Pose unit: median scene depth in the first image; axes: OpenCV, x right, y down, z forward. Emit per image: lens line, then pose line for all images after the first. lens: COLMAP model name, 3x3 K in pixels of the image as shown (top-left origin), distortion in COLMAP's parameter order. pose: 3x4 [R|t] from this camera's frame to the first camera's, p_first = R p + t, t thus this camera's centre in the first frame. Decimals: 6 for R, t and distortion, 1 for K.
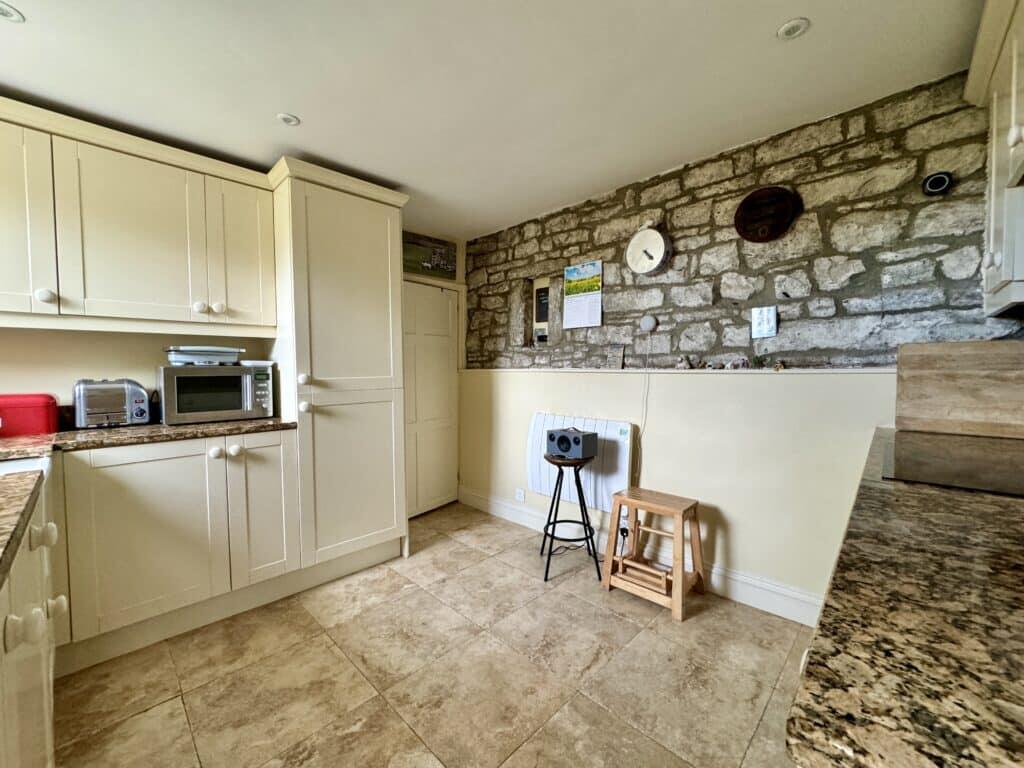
lens RADIAL K [[409.7, 0, 514.1], [0, 409.7, 383.4], [0, 0, 1]] dist [-0.003323, -0.000110]
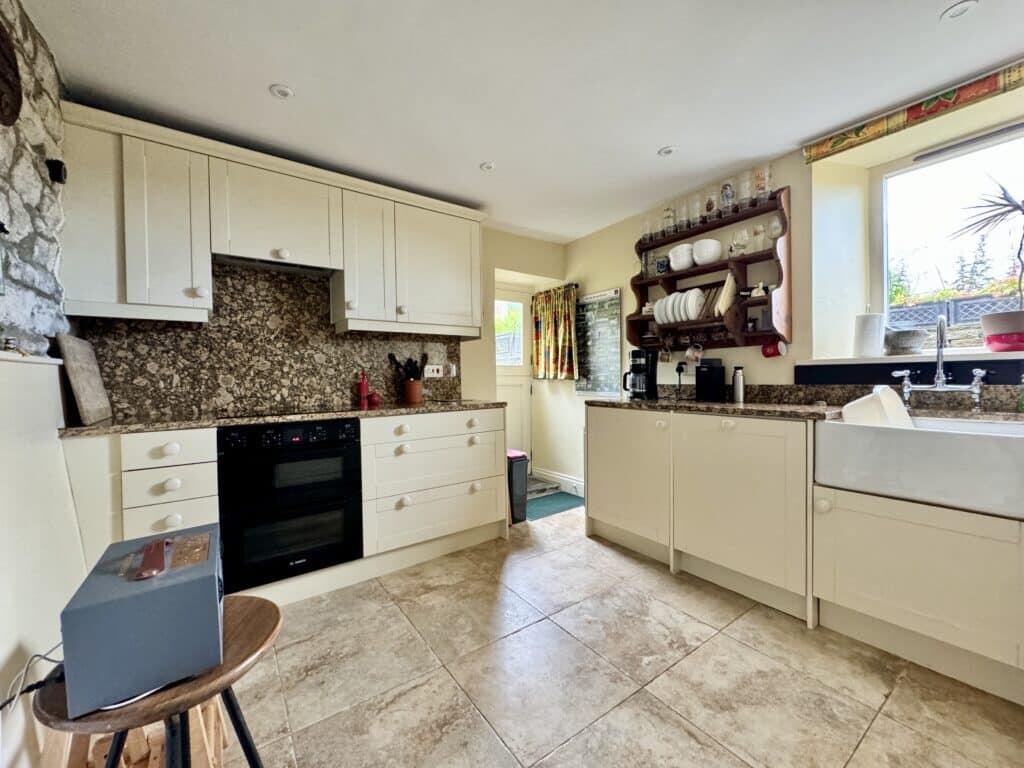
lens RADIAL K [[409.7, 0, 510.5], [0, 409.7, 382.9], [0, 0, 1]] dist [-0.003323, -0.000110]
pose [[-0.982582, 0.015404, 0.185190, -0.211885], [0.025696, 0.998247, 0.053307, -0.006768], [-0.184044, 0.057137, -0.981256, 1.949182]]
